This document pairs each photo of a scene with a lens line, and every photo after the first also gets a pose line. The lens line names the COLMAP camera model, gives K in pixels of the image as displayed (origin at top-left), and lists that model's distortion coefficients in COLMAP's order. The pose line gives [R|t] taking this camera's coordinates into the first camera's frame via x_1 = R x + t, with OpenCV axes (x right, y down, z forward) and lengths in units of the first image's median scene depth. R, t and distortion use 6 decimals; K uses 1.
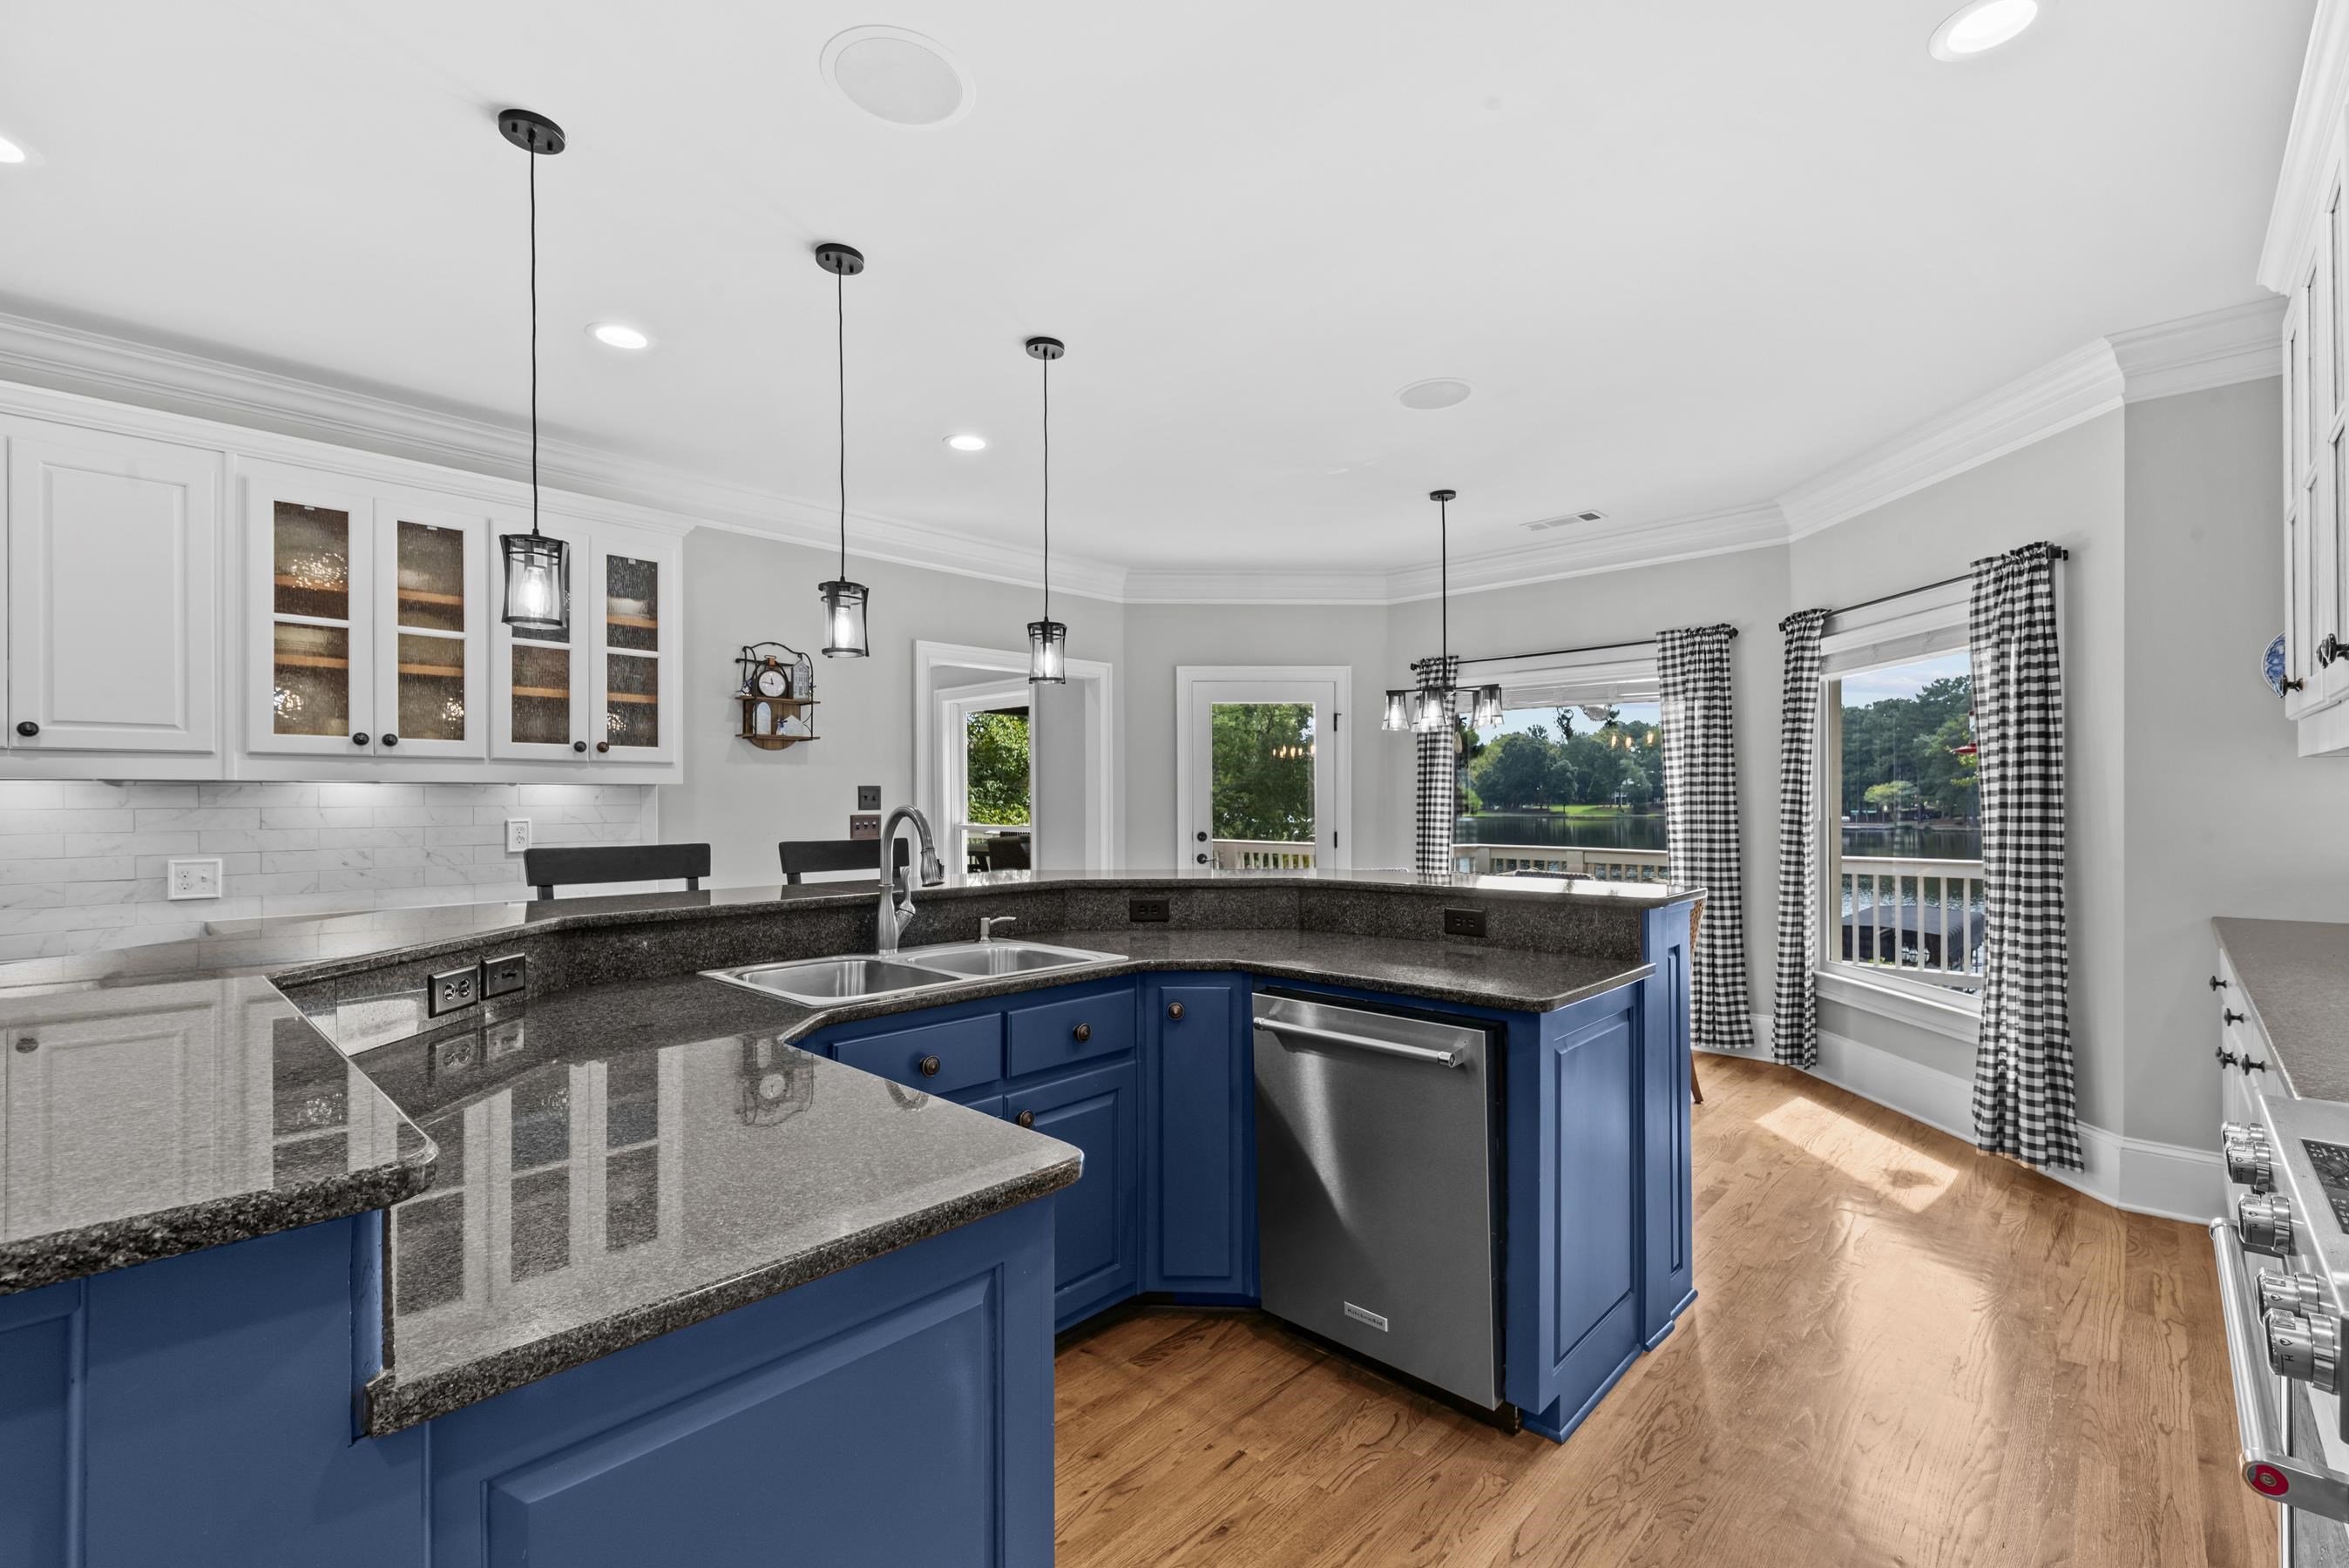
lens RADIAL K [[1018.9, 0, 1177.6], [0, 1018.9, 797.3], [0, 0, 1]] dist [0.018310, 0.000052]
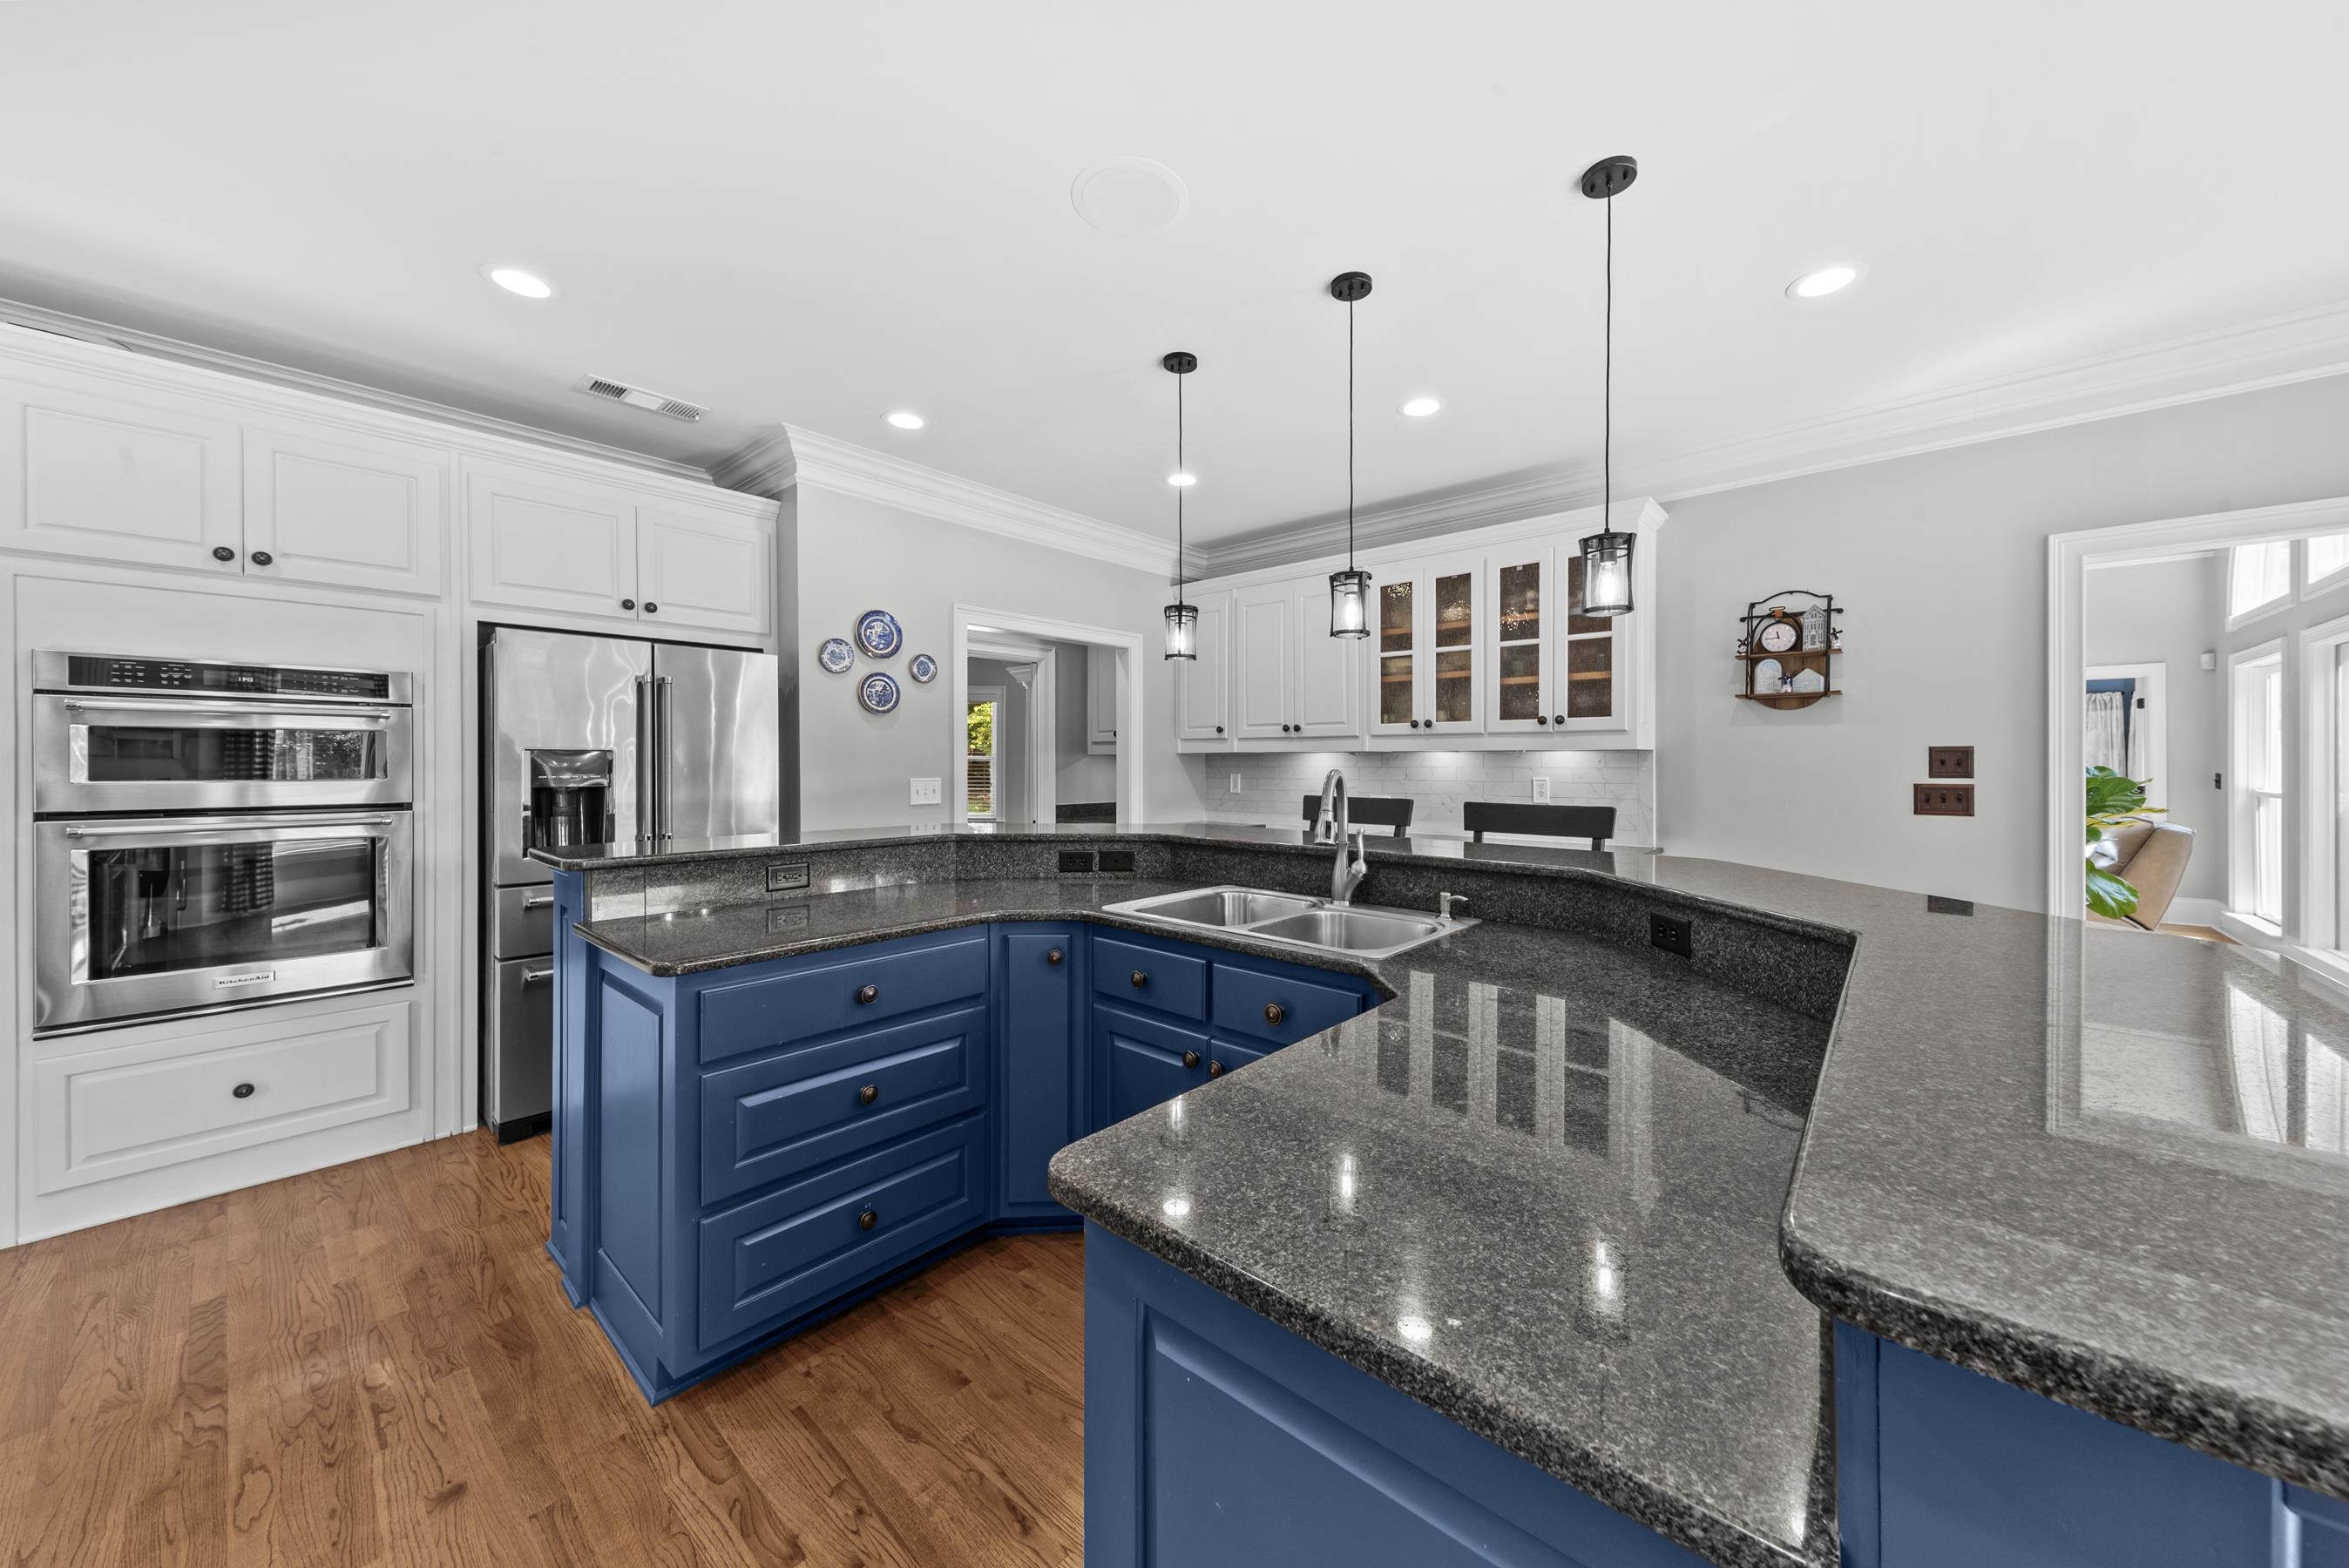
lens RADIAL K [[819.1, 0, 1186.0], [0, 819.1, 766.3], [0, 0, 1]] dist [0.017973, -0.004233]
pose [[0.033441, 0.007175, -0.999415, 0.370951], [0.000321, 0.999974, 0.007190, -0.001030], [0.999441, -0.000561, 0.033438, 0.505532]]
